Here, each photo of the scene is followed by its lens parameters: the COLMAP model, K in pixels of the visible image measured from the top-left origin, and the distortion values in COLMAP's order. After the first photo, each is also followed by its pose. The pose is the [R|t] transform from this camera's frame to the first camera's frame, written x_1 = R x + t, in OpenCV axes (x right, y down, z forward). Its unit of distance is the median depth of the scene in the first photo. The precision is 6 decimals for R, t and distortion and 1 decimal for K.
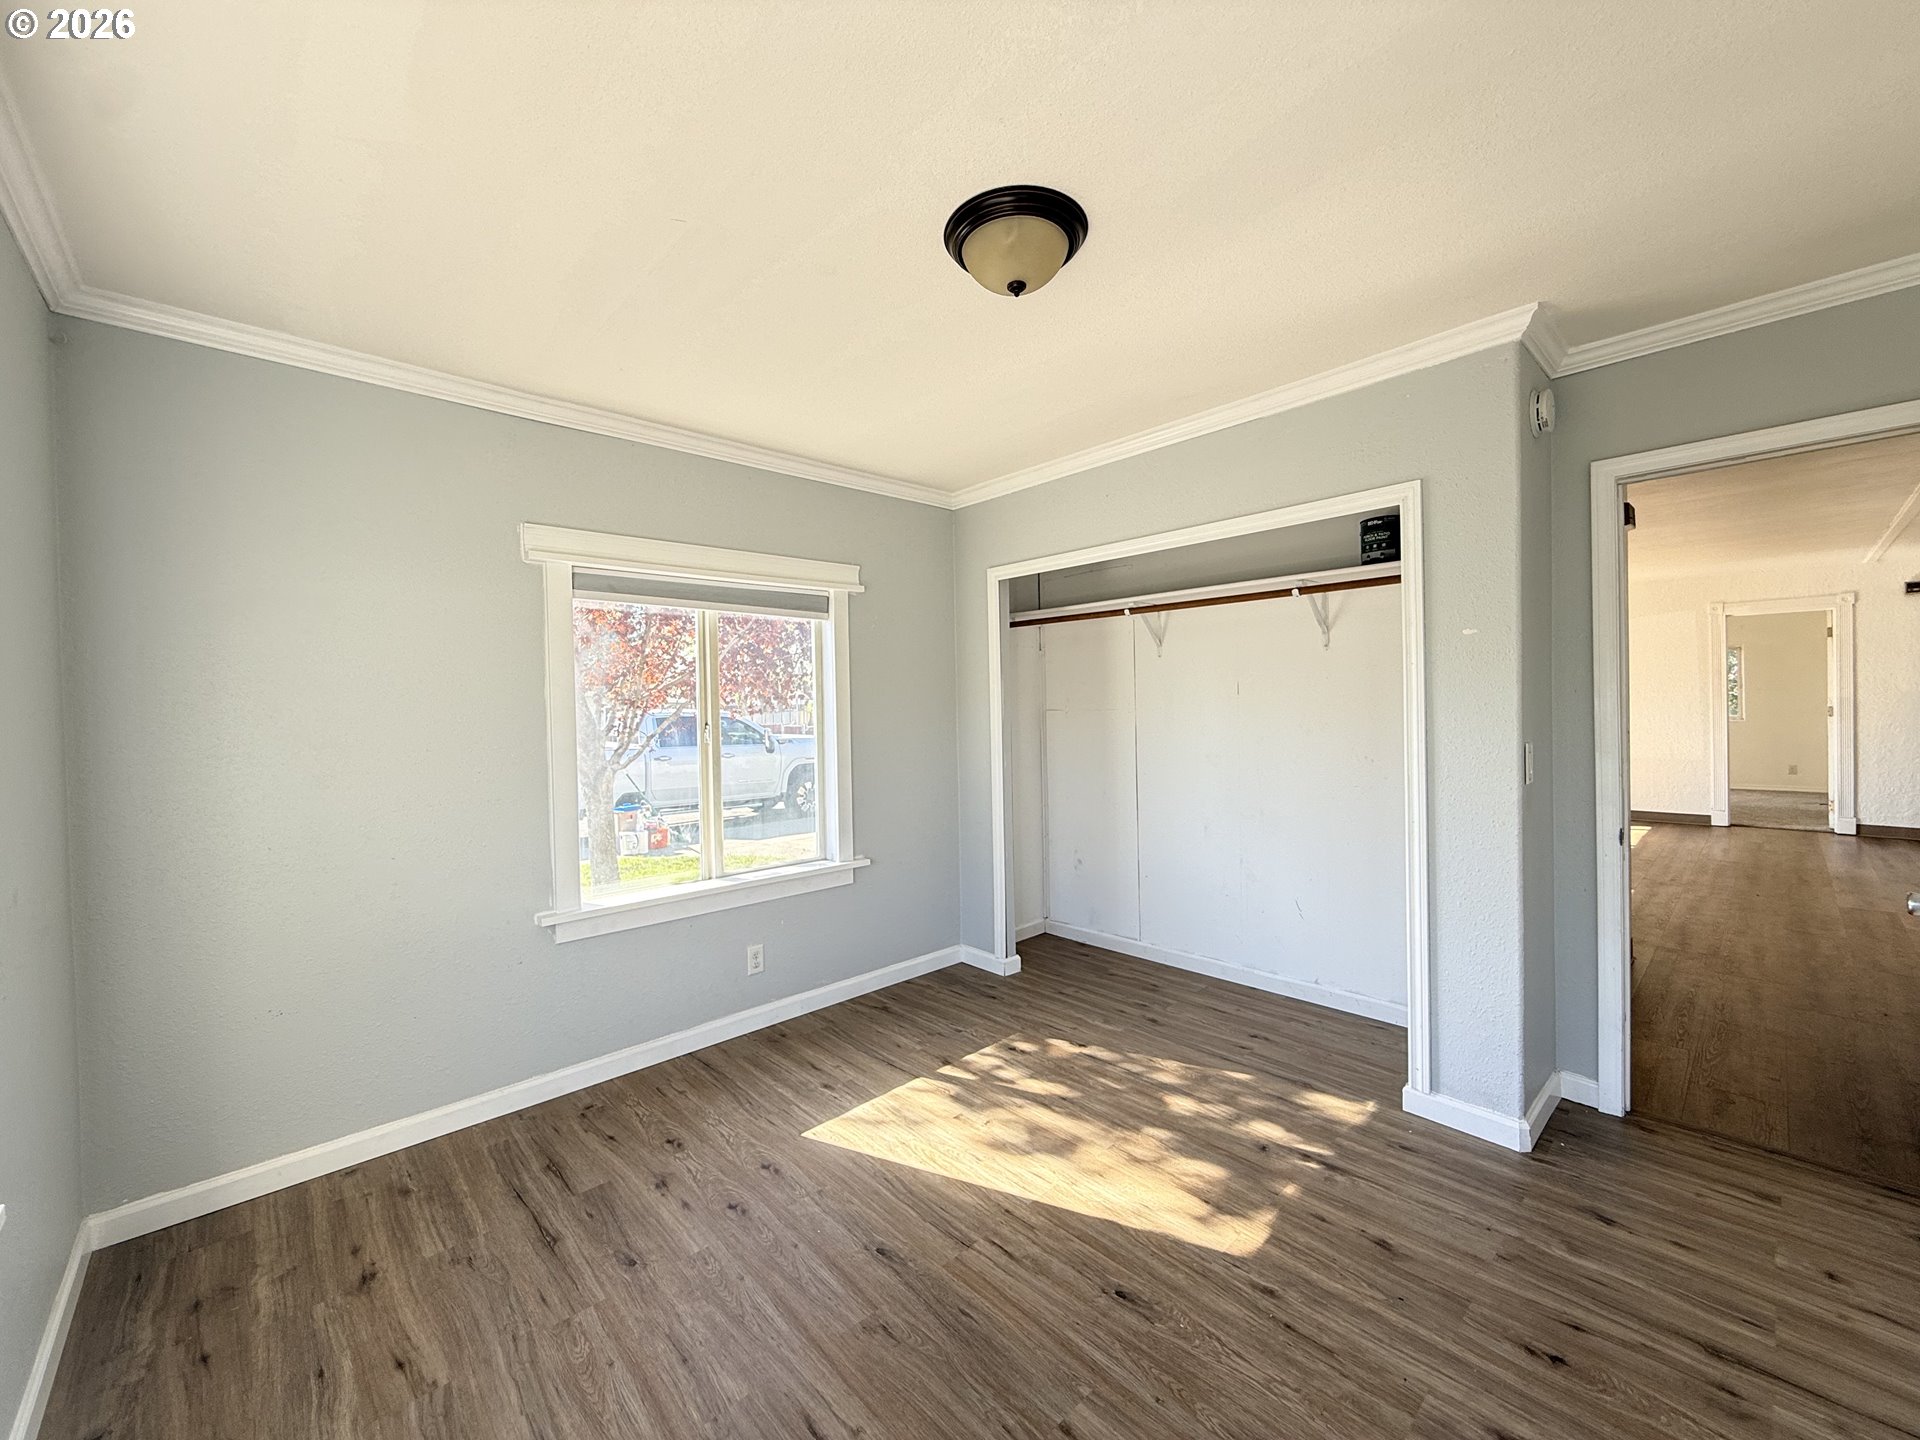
lens RADIAL K [[770.7, 0, 957.1], [0, 770.7, 715.5], [0, 0, 1]] dist [-0.000278, 0.001003]
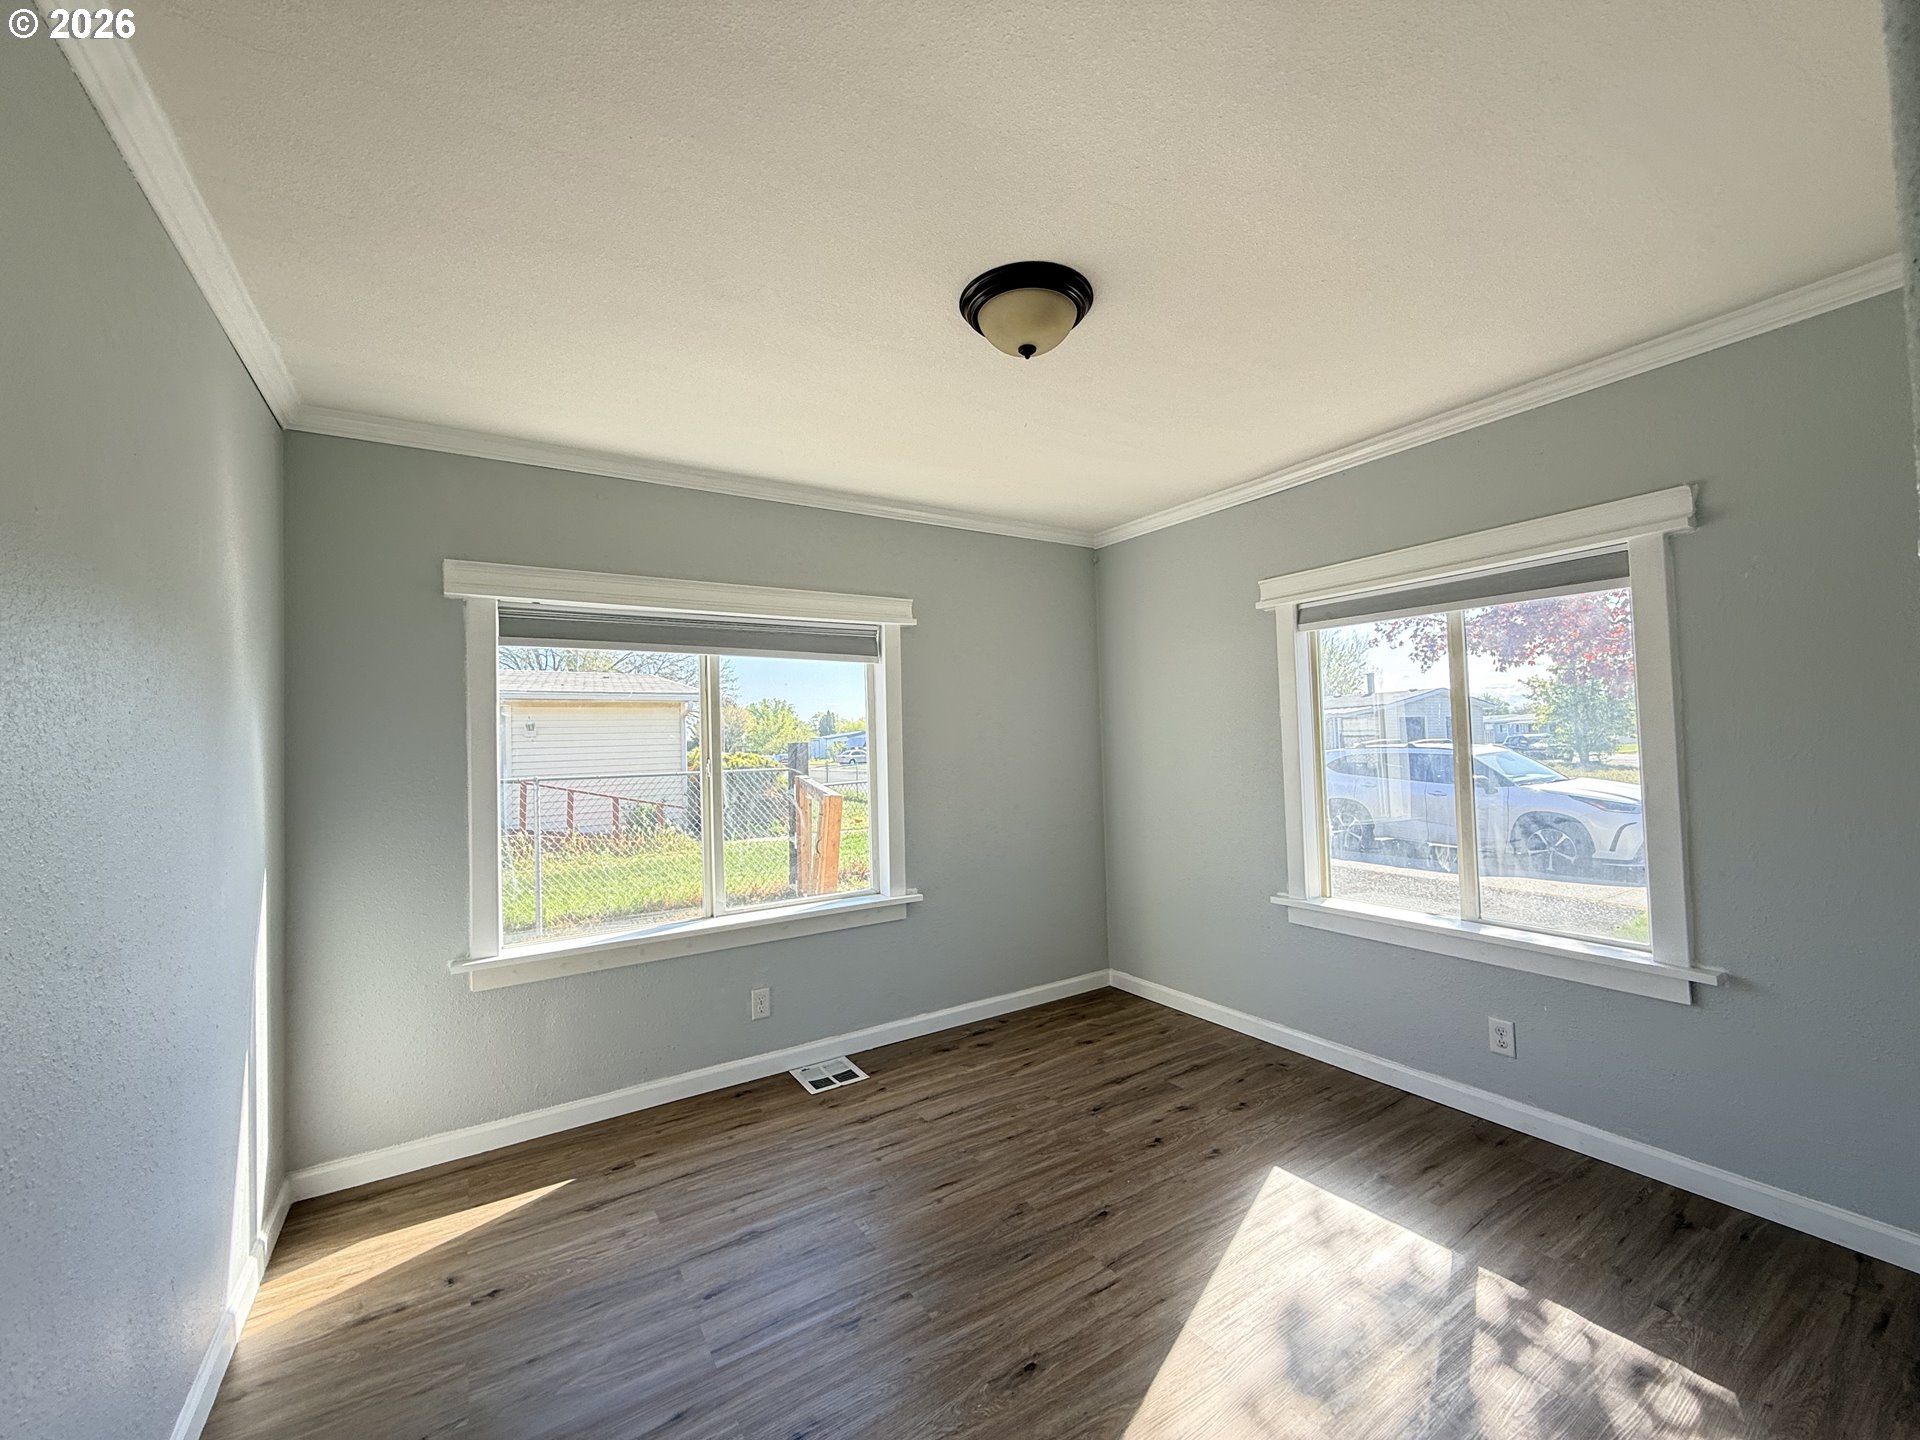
lens RADIAL K [[770.7, 0, 957.1], [0, 770.7, 715.5], [0, 0, 1]] dist [-0.000278, 0.001003]
pose [[-0.183291, -0.007799, -0.983028, 0.972936], [0.019202, 0.999749, -0.011512, -0.028154], [0.982871, -0.020986, -0.183096, 0.924493]]
